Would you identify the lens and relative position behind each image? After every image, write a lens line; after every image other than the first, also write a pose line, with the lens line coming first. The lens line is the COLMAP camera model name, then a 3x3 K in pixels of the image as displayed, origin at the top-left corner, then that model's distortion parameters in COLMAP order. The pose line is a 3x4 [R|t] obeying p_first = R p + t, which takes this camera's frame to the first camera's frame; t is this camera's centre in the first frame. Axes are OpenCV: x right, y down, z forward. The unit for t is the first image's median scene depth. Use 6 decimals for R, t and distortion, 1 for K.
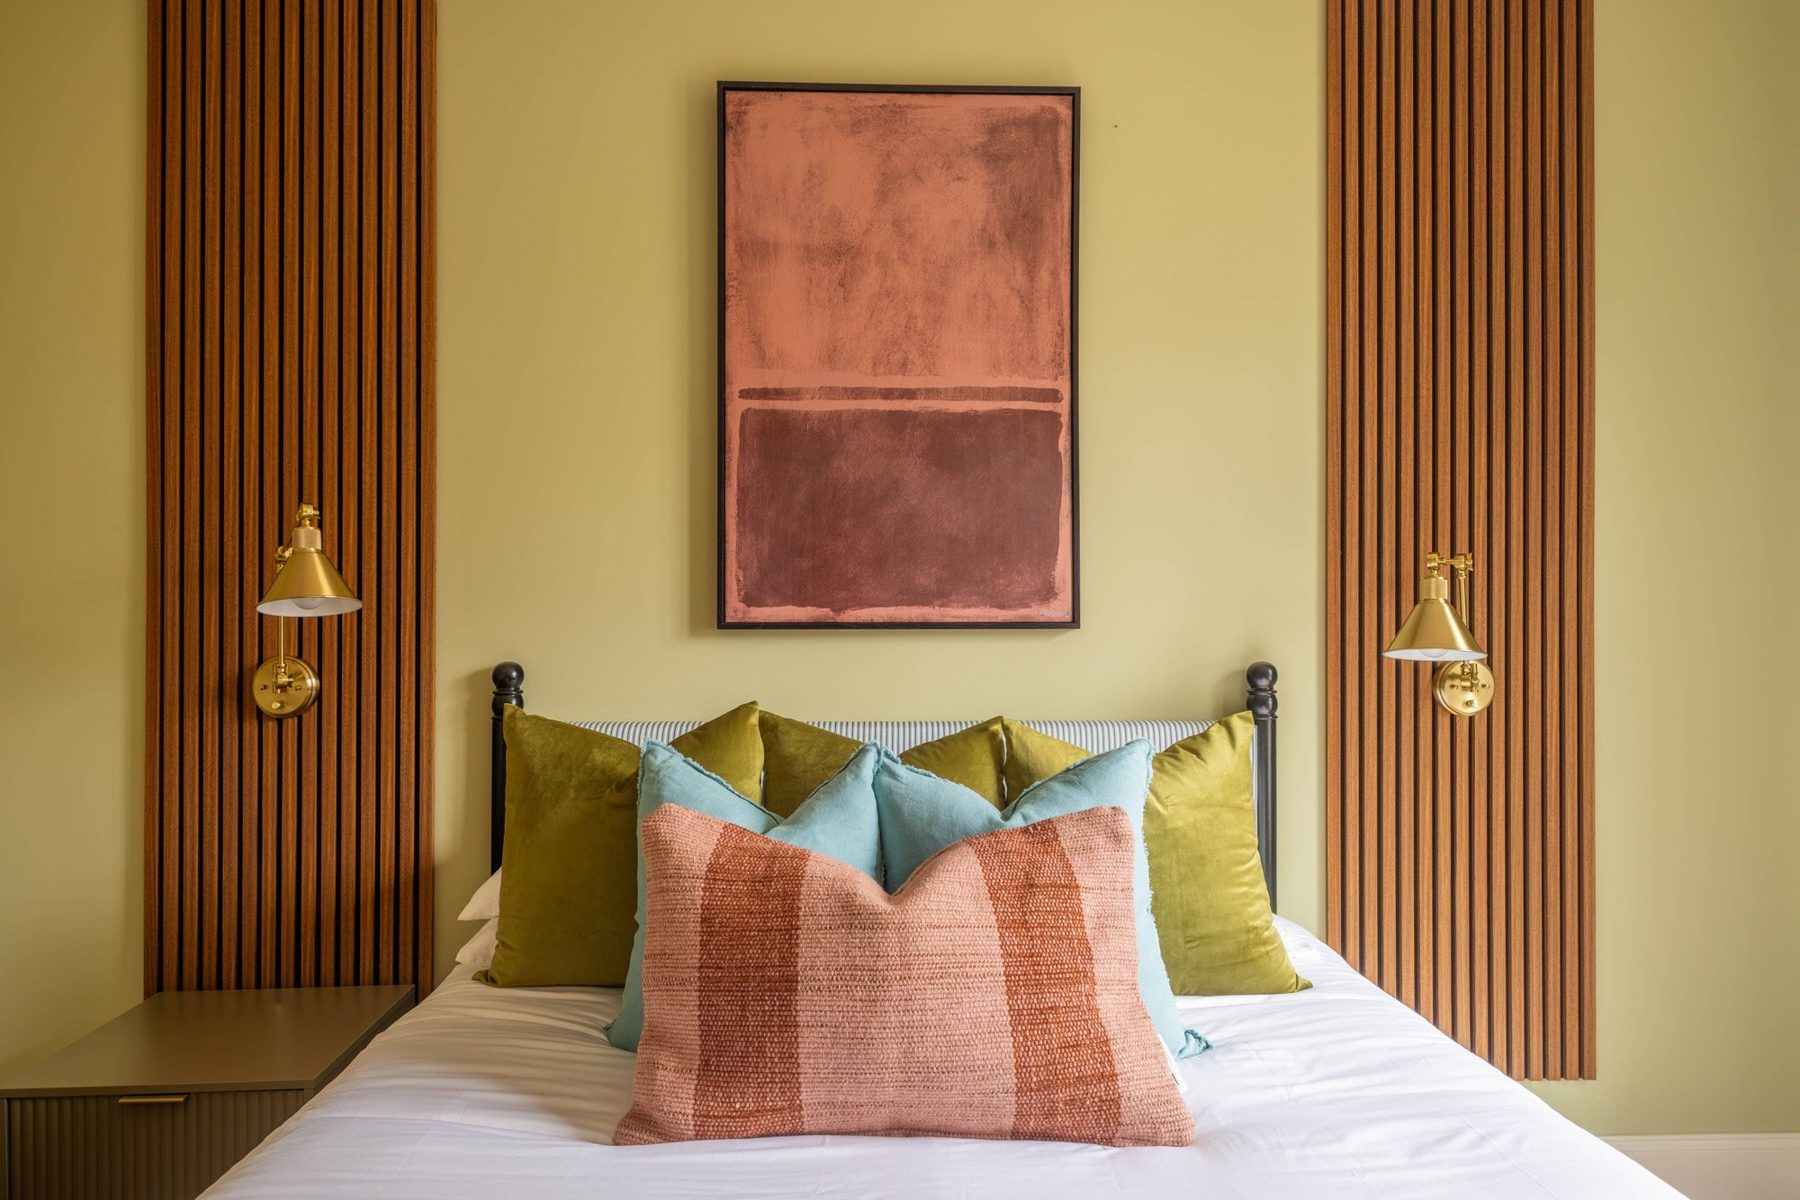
lens RADIAL K [[1093.7, 0, 899.3], [0, 1093.7, 593.5], [0, 0, 1]] dist [0.000755, 0.002045]
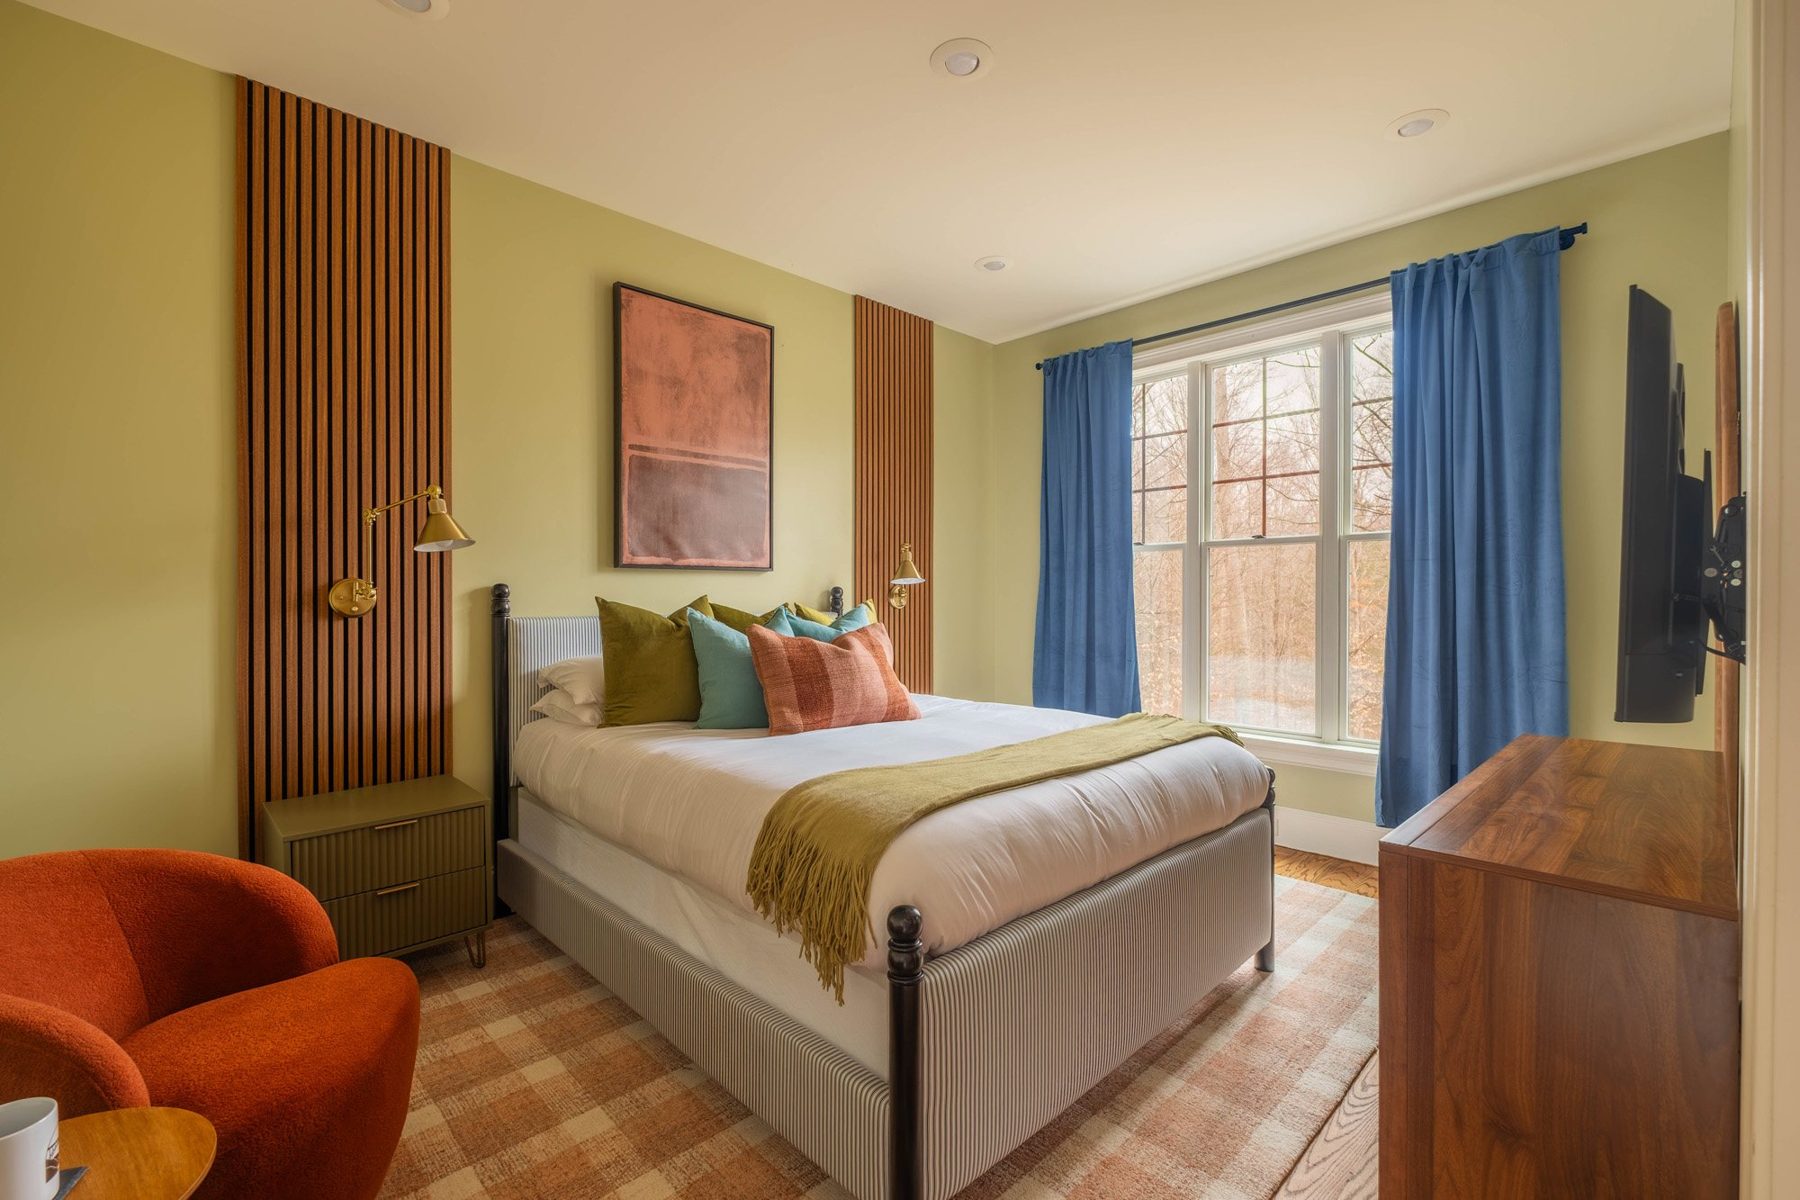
lens RADIAL K [[773.4, 0, 898.2], [0, 773.4, 598.1], [0, 0, 1]] dist [-0.001496, -0.000345]
pose [[0.739319, -0.006132, 0.673328, -0.715384], [-0.008158, 0.999804, 0.018063, 0.057949], [-0.673306, -0.018848, 0.739123, -0.342050]]
